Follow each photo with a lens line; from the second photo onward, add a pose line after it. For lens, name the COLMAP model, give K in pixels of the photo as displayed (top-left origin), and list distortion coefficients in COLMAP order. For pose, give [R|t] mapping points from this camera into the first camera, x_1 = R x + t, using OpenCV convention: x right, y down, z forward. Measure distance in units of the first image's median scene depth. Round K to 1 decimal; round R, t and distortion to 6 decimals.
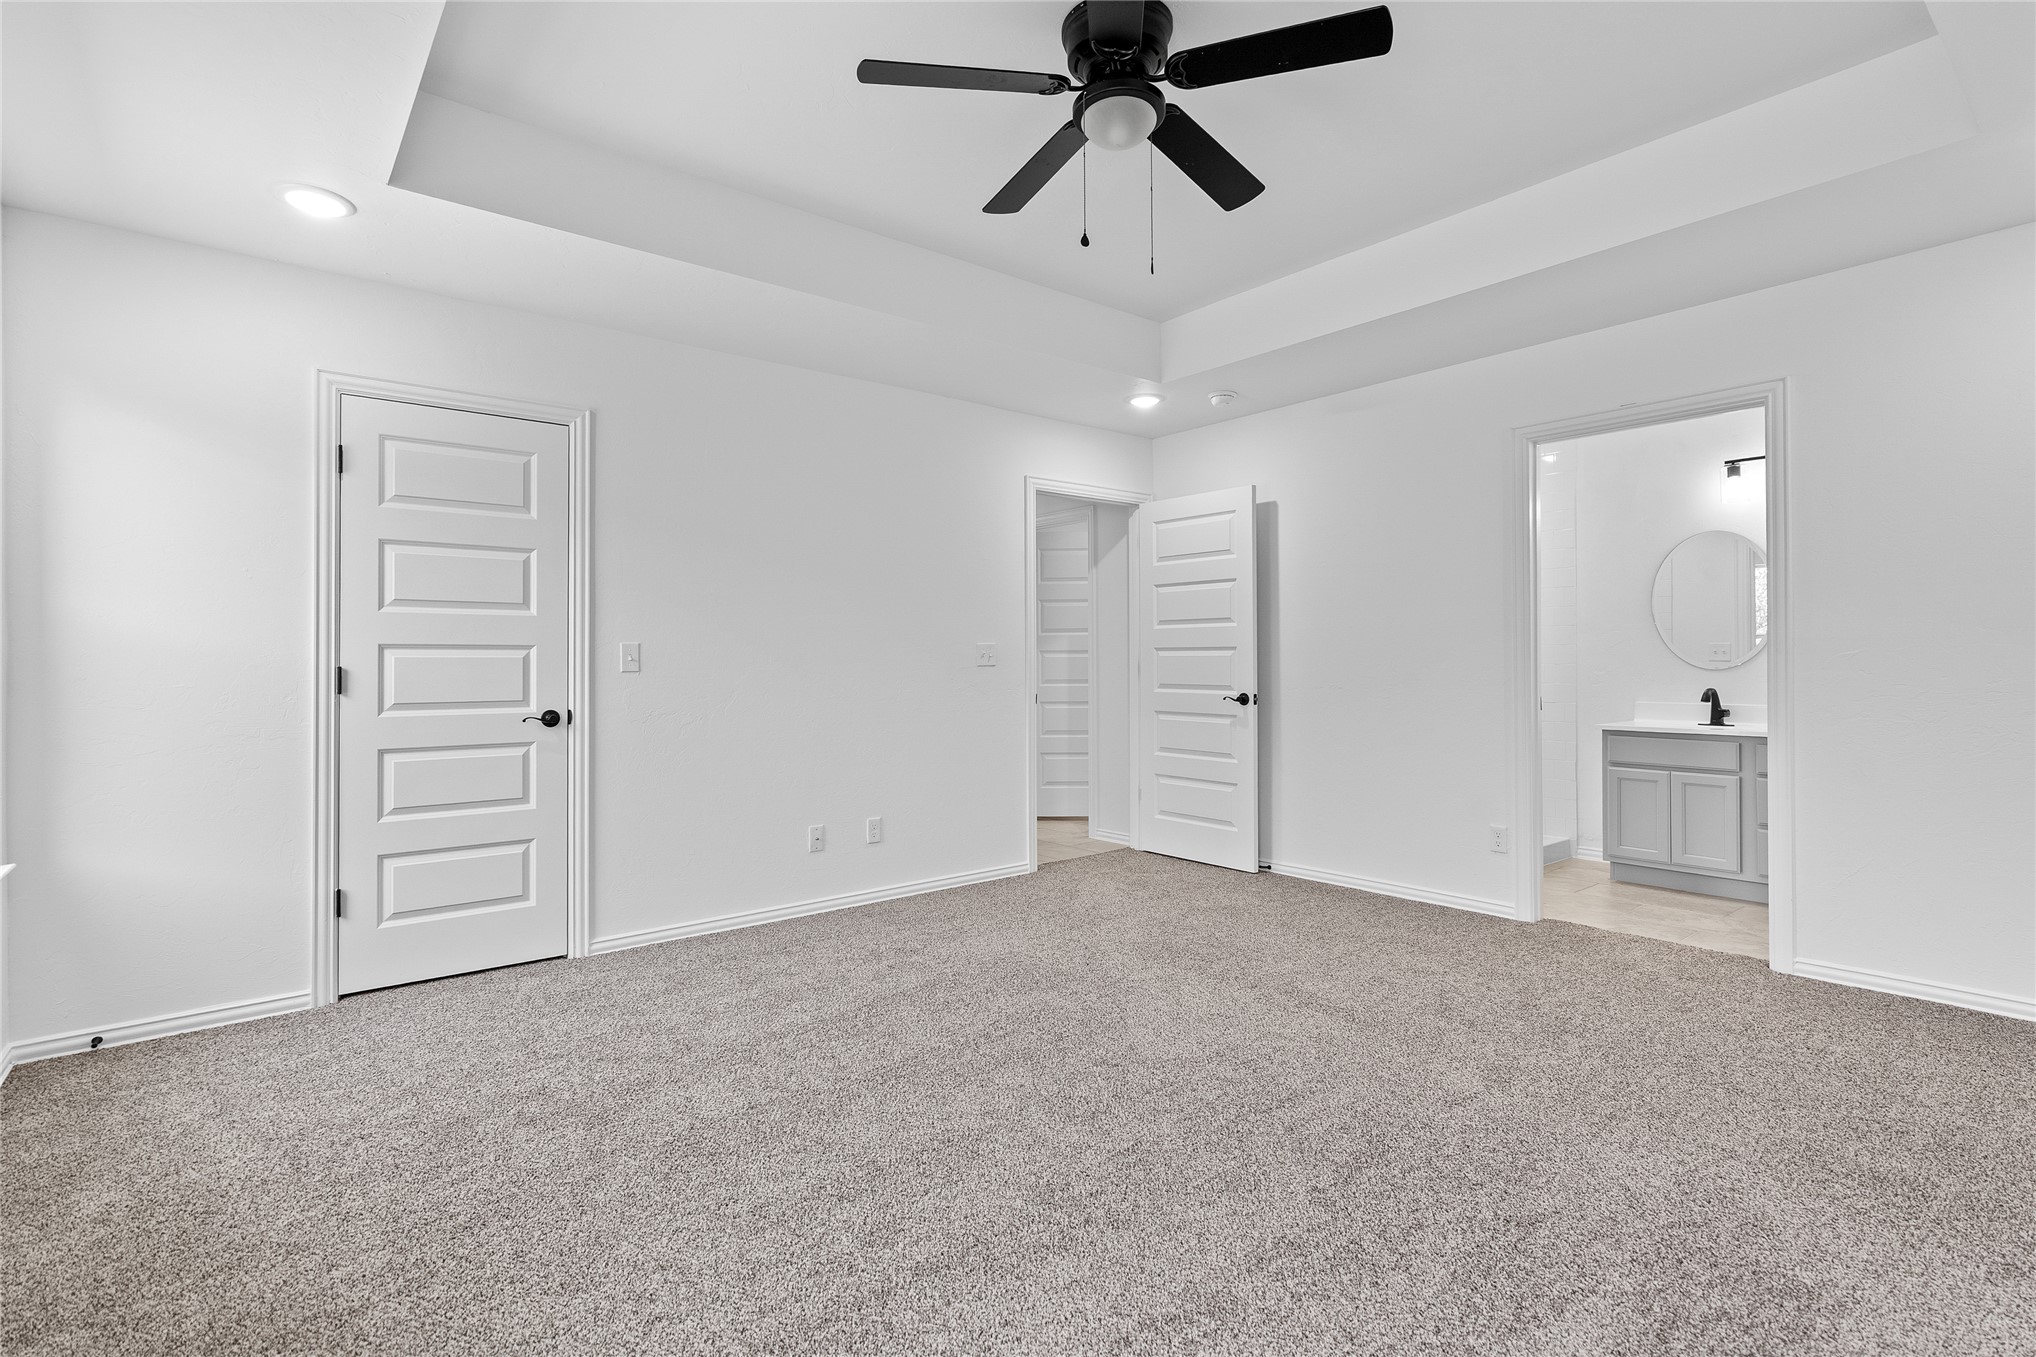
lens RADIAL K [[960.8, 0, 1017.4], [0, 960.8, 667.0], [0, 0, 1]] dist [-0.001863, -0.000334]
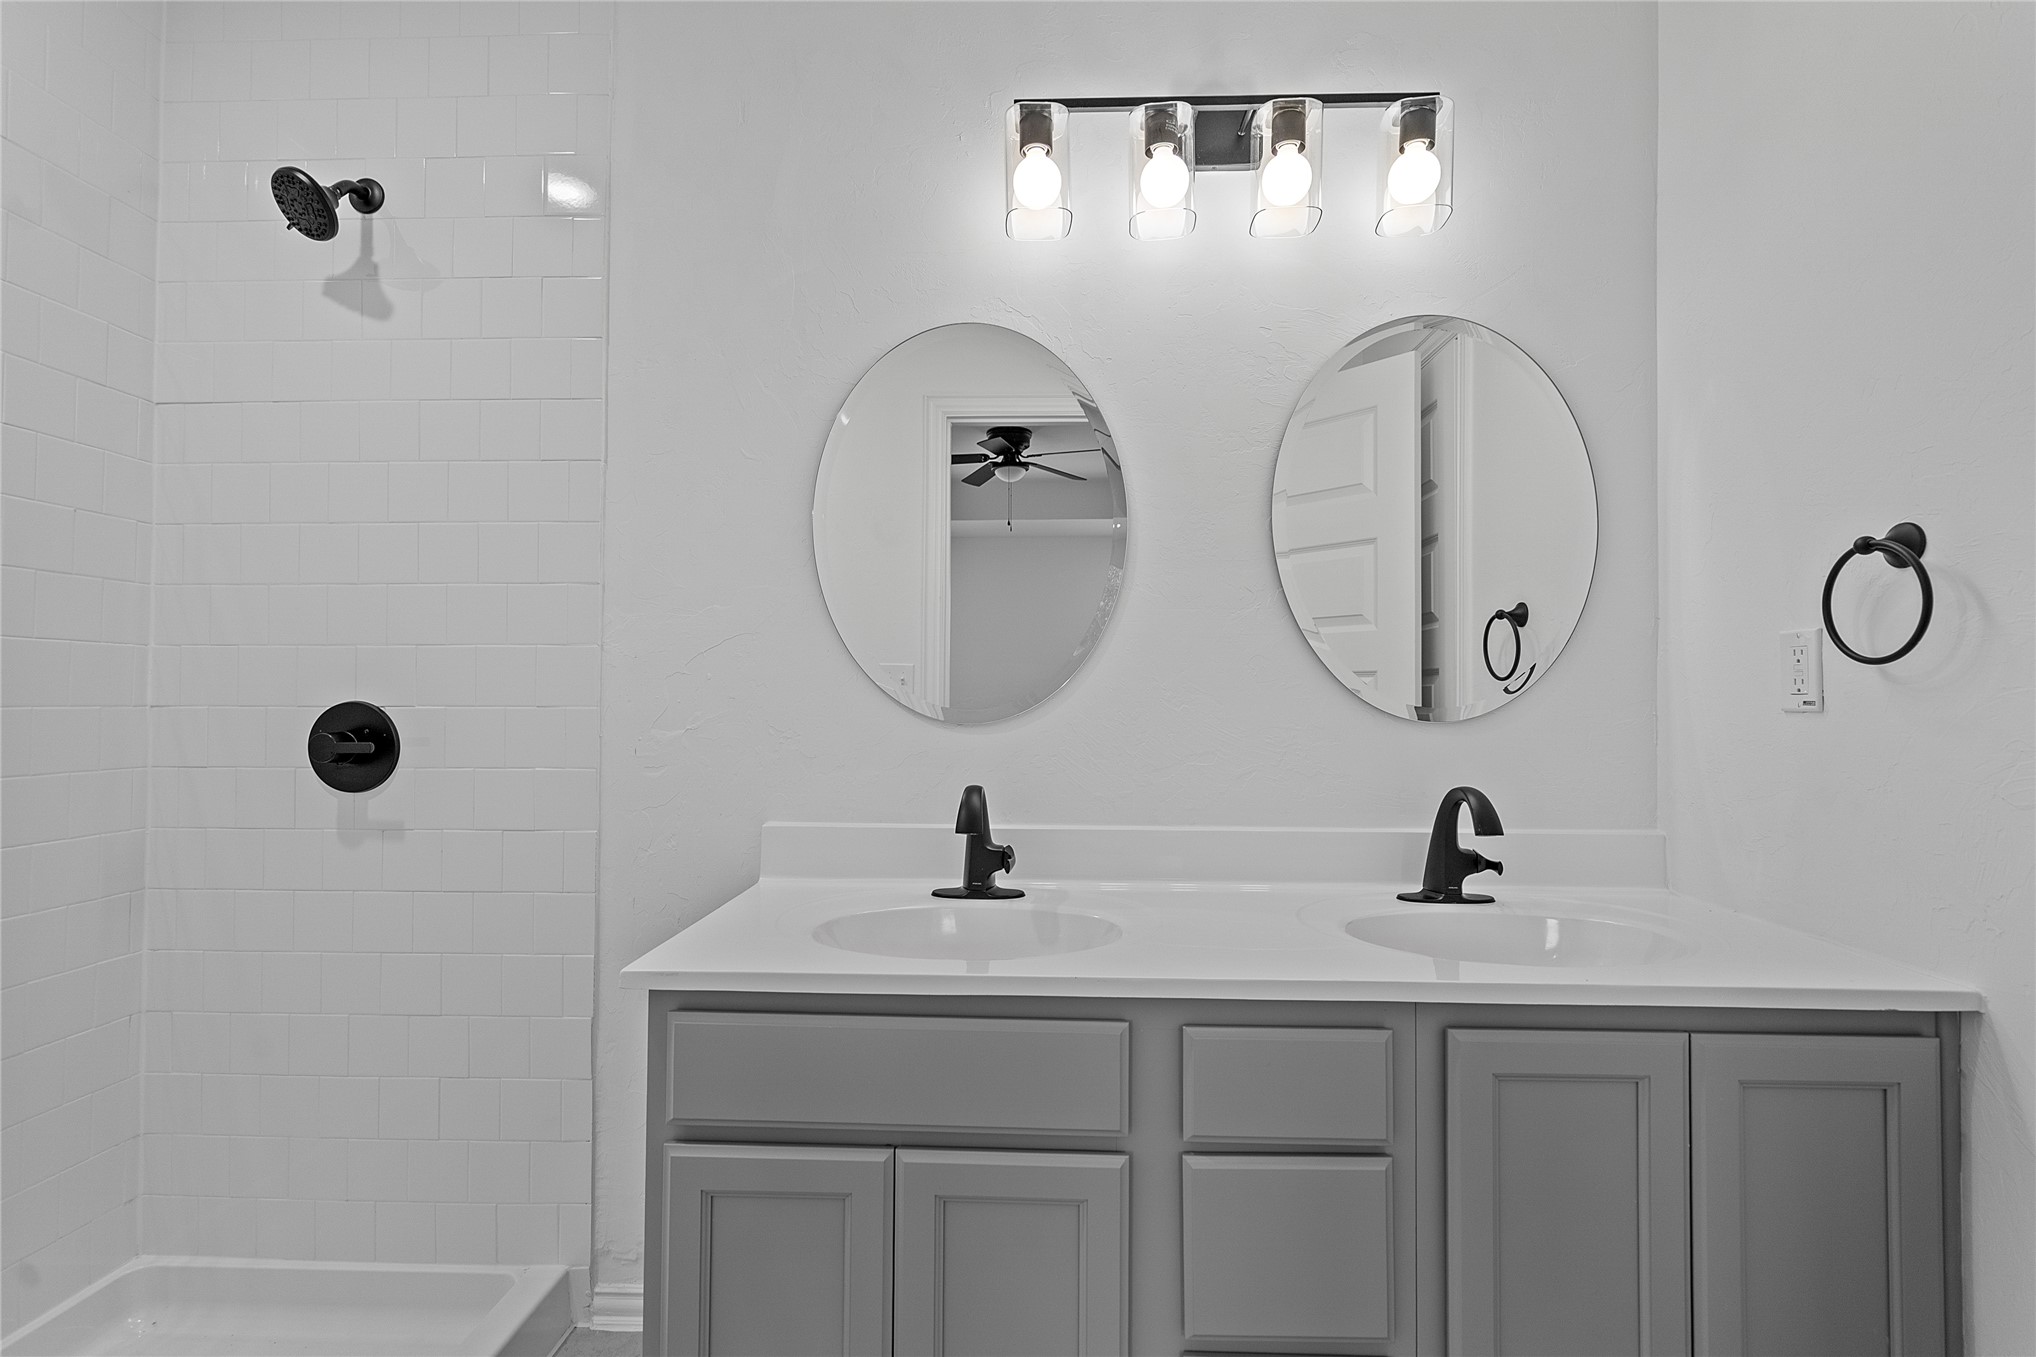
lens RADIAL K [[960.8, 0, 1016.8], [0, 960.8, 676.9], [0, 0, 1]] dist [-0.001863, -0.000334]
pose [[0.659046, 0.022184, 0.751775, 0.492393], [-0.010850, 0.999741, -0.019989, -0.008277], [-0.752024, 0.005017, 0.659116, 0.780862]]
